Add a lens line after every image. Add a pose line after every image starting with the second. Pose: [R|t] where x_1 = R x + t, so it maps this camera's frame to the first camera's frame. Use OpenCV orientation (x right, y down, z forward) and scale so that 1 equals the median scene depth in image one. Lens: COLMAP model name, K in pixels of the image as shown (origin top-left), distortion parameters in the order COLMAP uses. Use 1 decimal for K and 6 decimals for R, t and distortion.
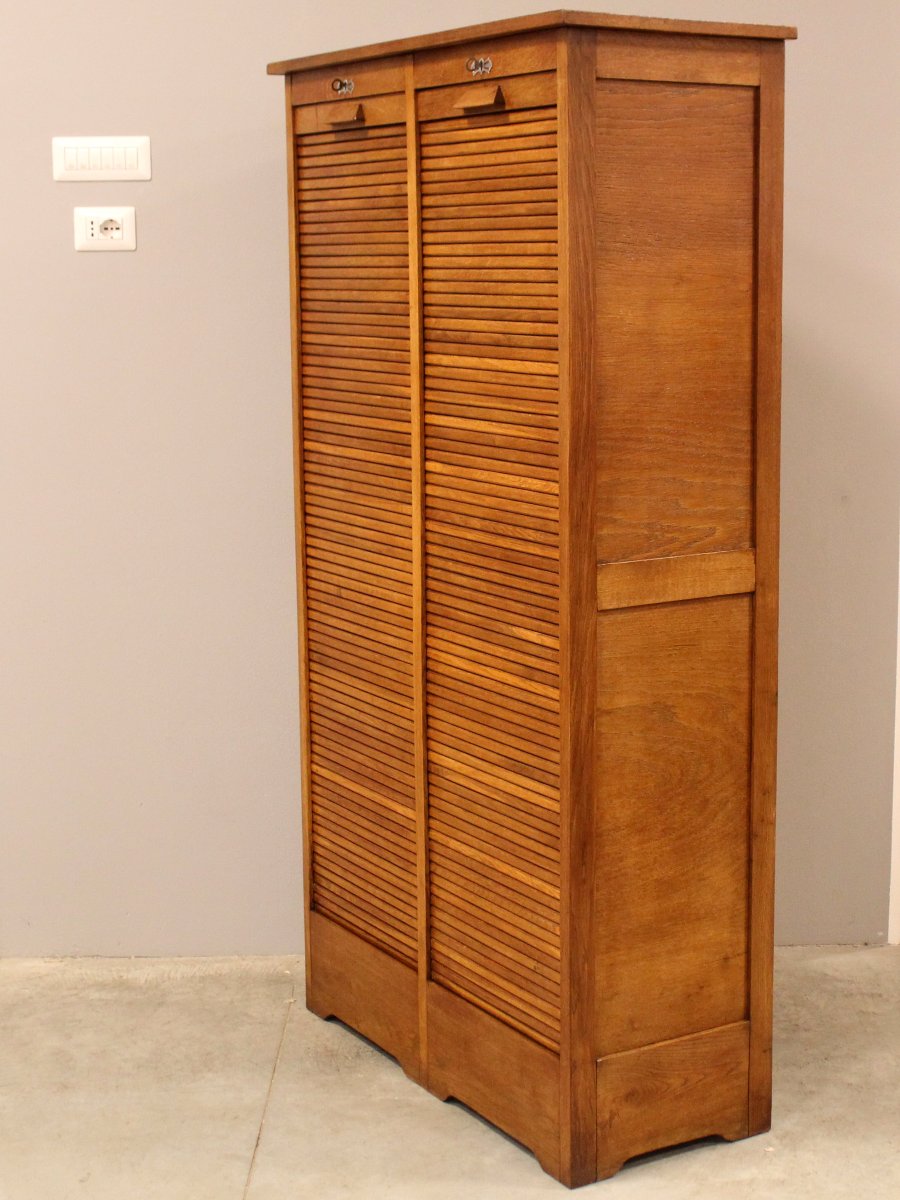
lens RADIAL K [[2130.7, 0, 450.0], [0, 2130.7, 583.1], [0, 0, 1]] dist [-0.107839, 0.025059]
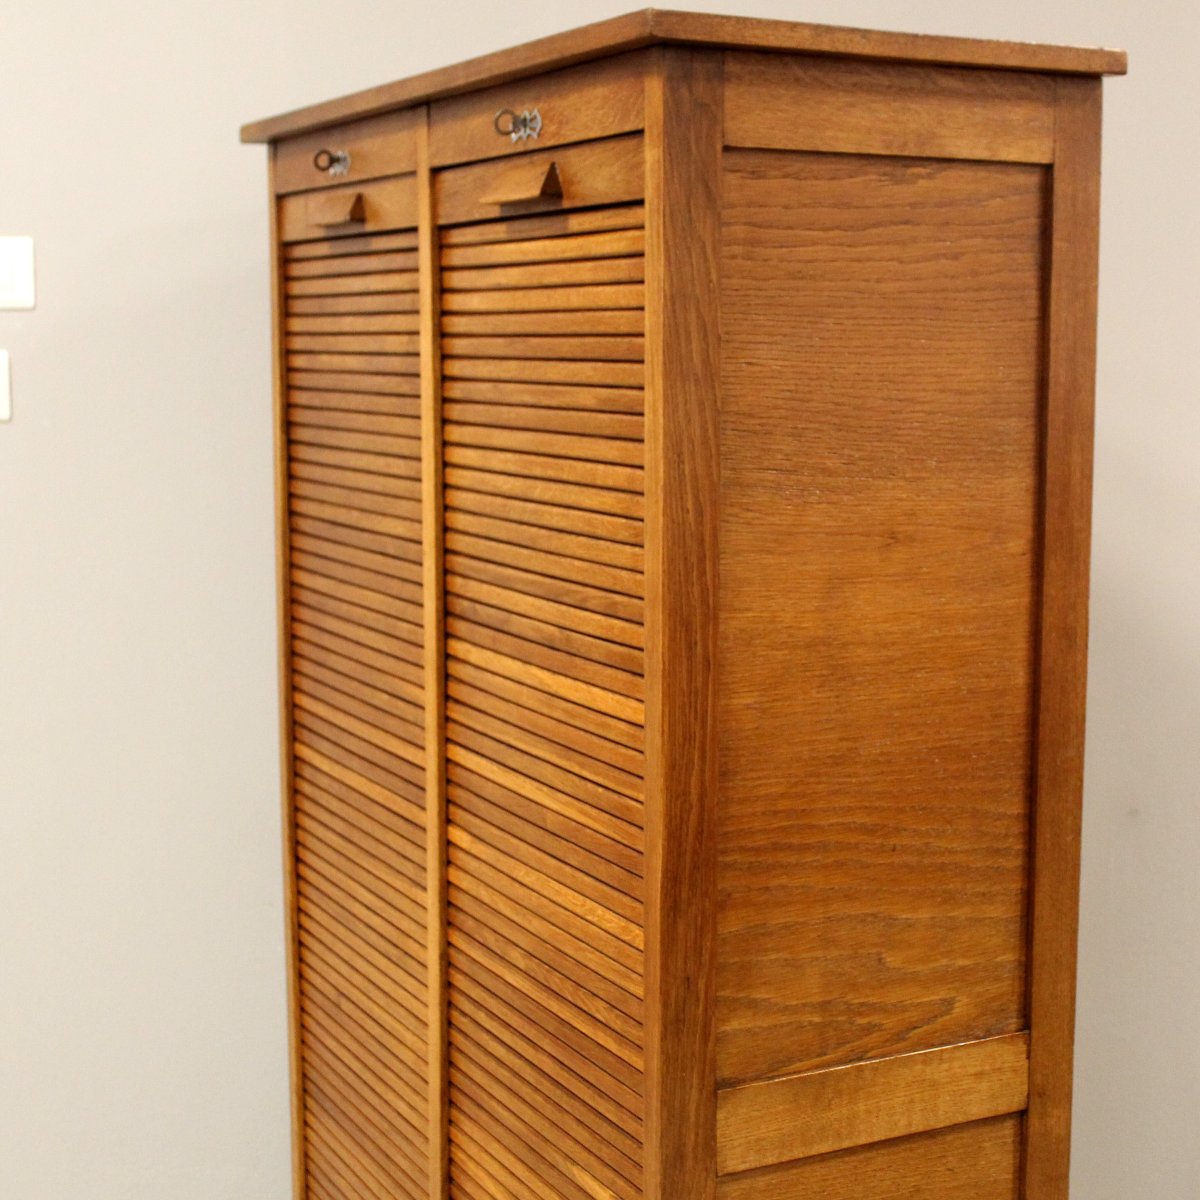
lens RADIAL K [[2175.8, 0, 603.7], [0, 2175.8, 623.2], [0, 0, 1]] dist [-0.114813, 0.131994]
pose [[0.997790, 0.018107, -0.063924, 0.068867], [-0.019447, 0.999603, -0.020398, -0.104298], [0.063529, 0.021597, 0.997746, 0.444198]]
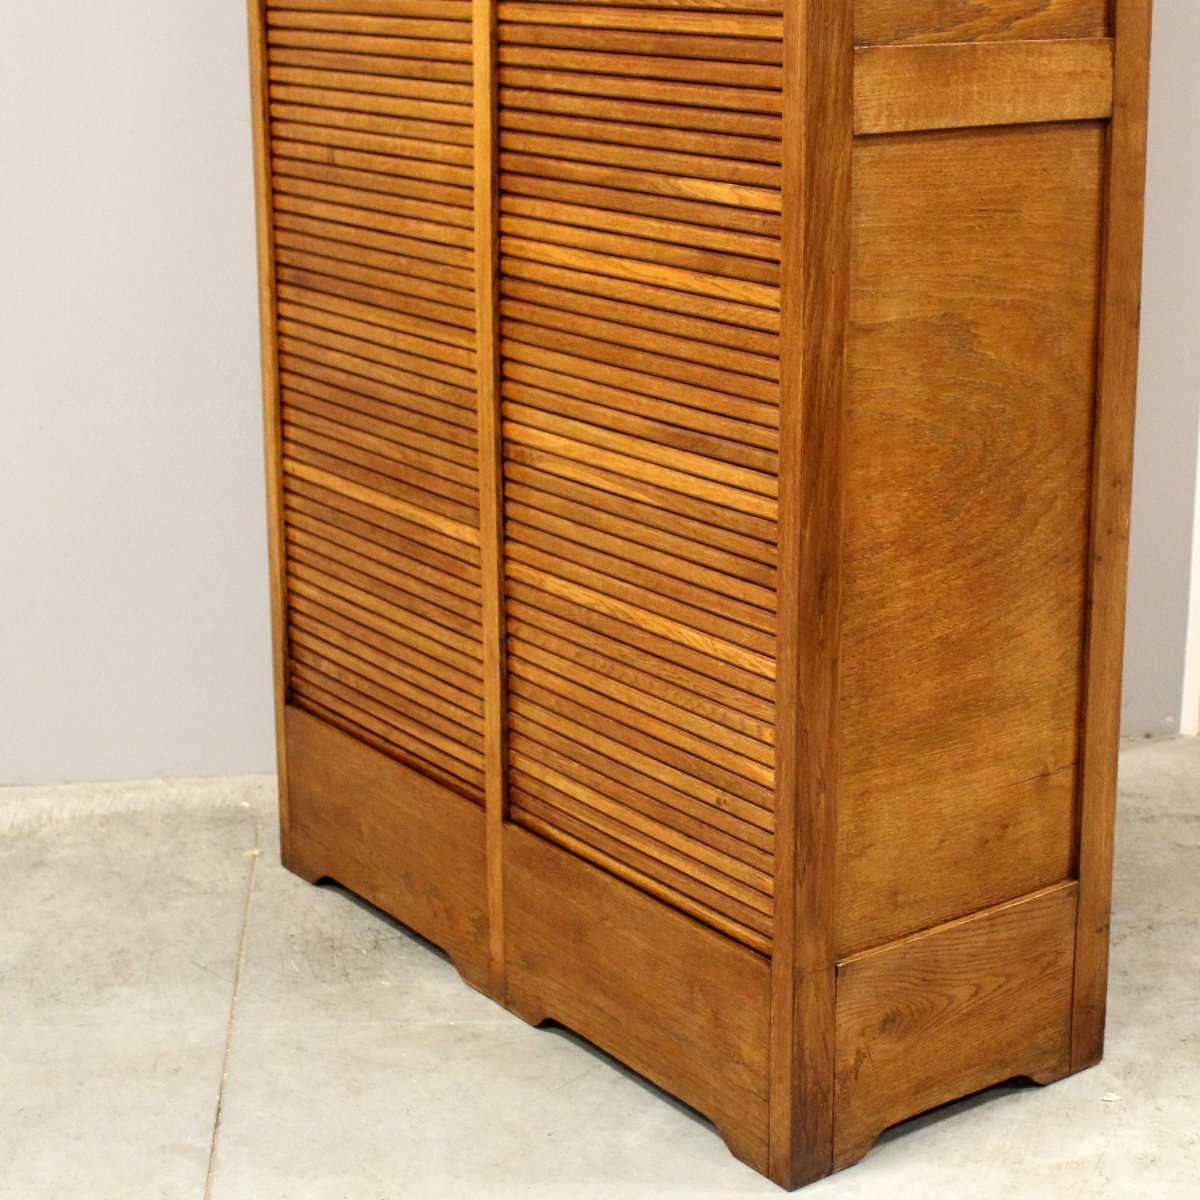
lens RADIAL K [[2450.7, 0, 664.4], [0, 2450.7, 563.2], [0, 0, 1]] dist [-0.123224, 0.205129]
pose [[0.992983, -0.017918, 0.116892, -0.047459], [0.005809, 0.994653, 0.103112, 0.052839], [-0.118115, -0.101710, 0.987777, 0.373536]]
